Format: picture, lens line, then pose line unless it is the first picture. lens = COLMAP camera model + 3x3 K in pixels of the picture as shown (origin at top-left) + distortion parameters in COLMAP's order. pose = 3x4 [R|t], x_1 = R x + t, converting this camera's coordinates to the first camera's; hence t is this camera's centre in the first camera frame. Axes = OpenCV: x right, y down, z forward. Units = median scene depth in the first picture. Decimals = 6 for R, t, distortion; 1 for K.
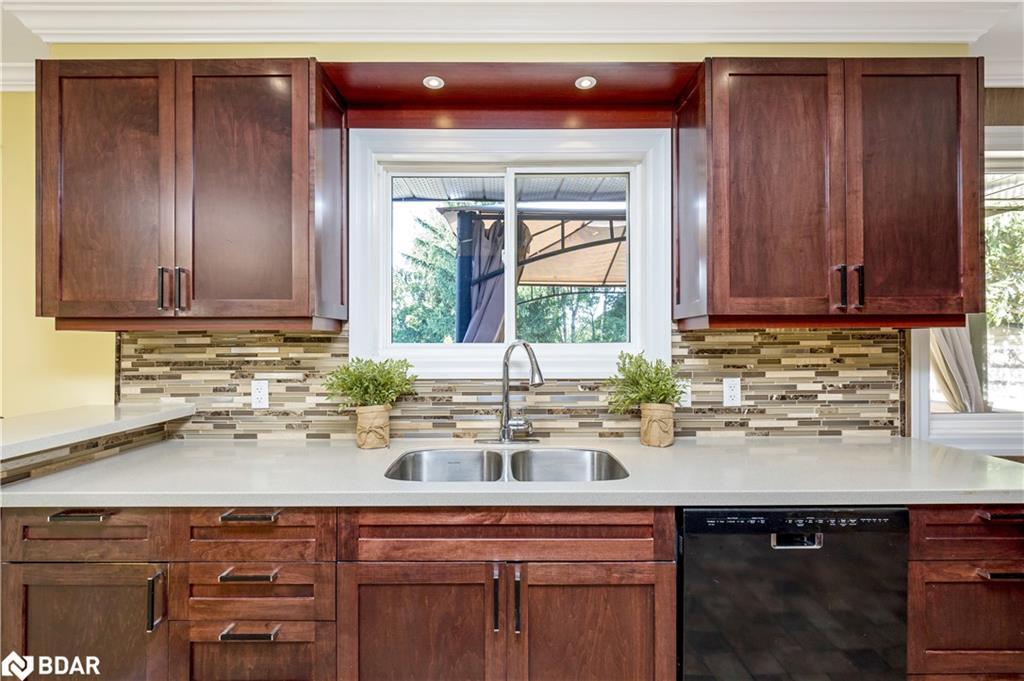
lens RADIAL K [[447.7, 0, 504.4], [0, 447.7, 339.7], [0, 0, 1]] dist [0.001064, -0.001117]
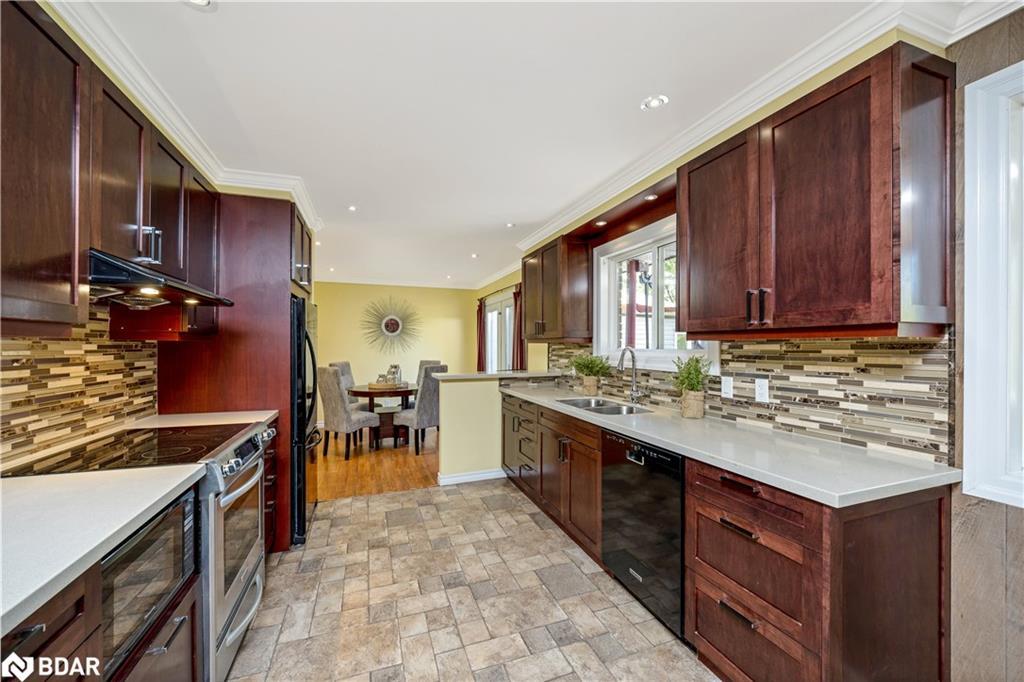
lens RADIAL K [[397.5, 0, 507.9], [0, 397.5, 348.7], [0, 0, 1]] dist [-0.002592, -0.000521]
pose [[0.330228, 0.009823, -0.943850, 1.313579], [0.001640, 0.999938, 0.010980, -0.011620], [0.943900, -0.005173, 0.330191, -0.021127]]
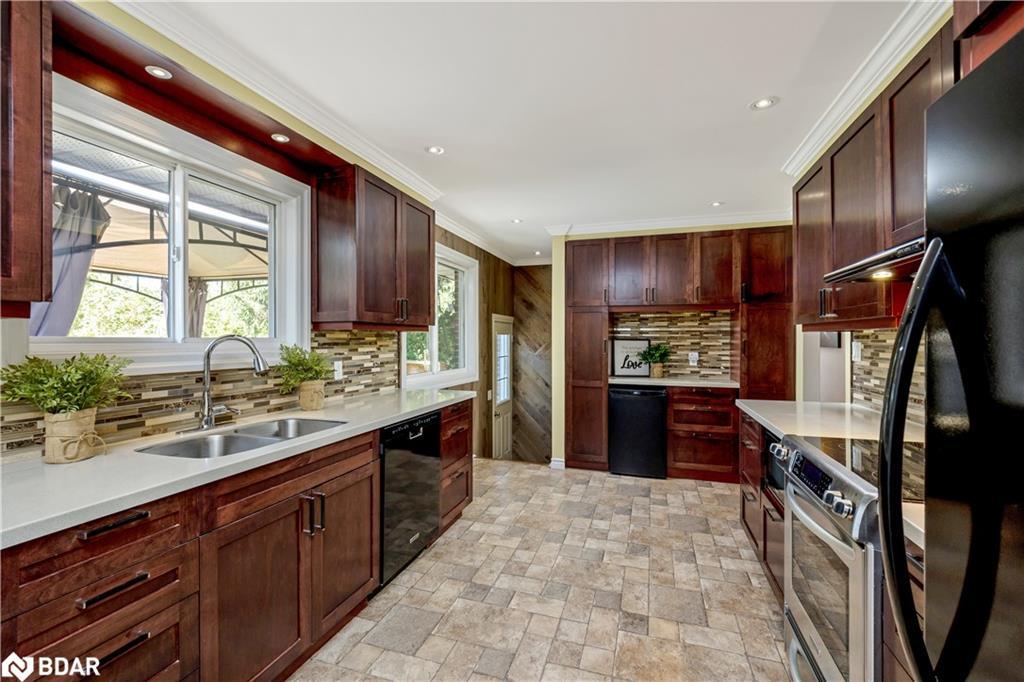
lens RADIAL K [[447.7, 0, 509.2], [0, 447.7, 338.3], [0, 0, 1]] dist [0.001064, -0.001117]
pose [[0.309745, 0.004720, 0.950808, -0.776170], [-0.006754, 0.999973, -0.002764, 0.006782], [-0.950796, -0.005566, 0.309769, -0.035093]]
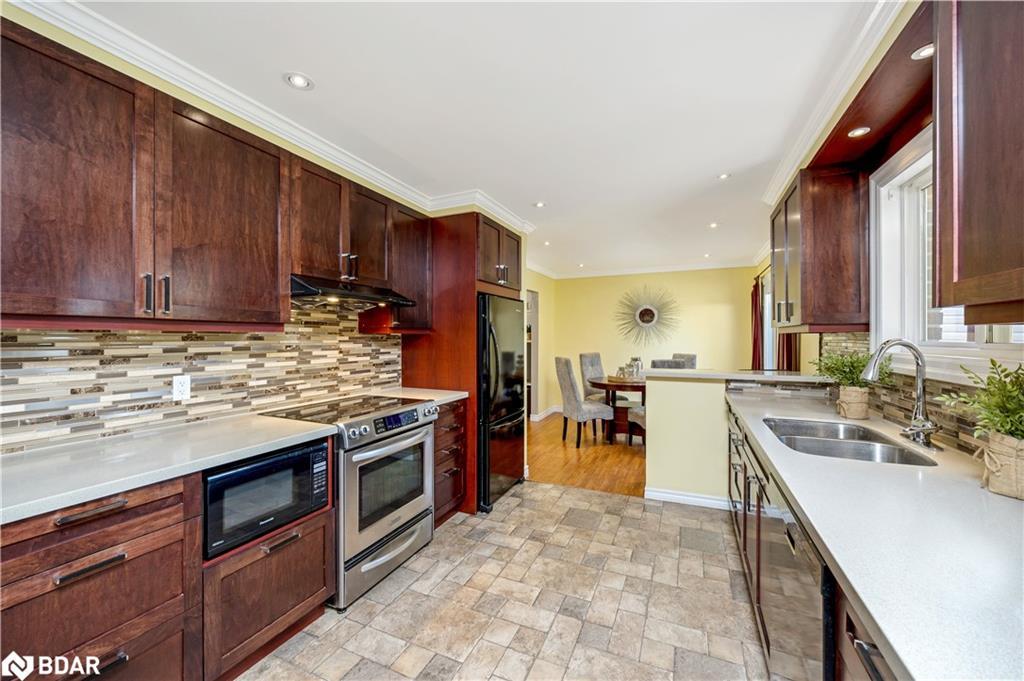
lens RADIAL K [[395.5, 0, 509.3], [0, 395.5, 338.3], [0, 0, 1]] dist [0.001465, -0.000526]
pose [[-0.418712, 0.005435, -0.908103, 1.135425], [0.004547, 0.999982, 0.003889, -0.009029], [0.908108, -0.002501, -0.418730, 0.519426]]
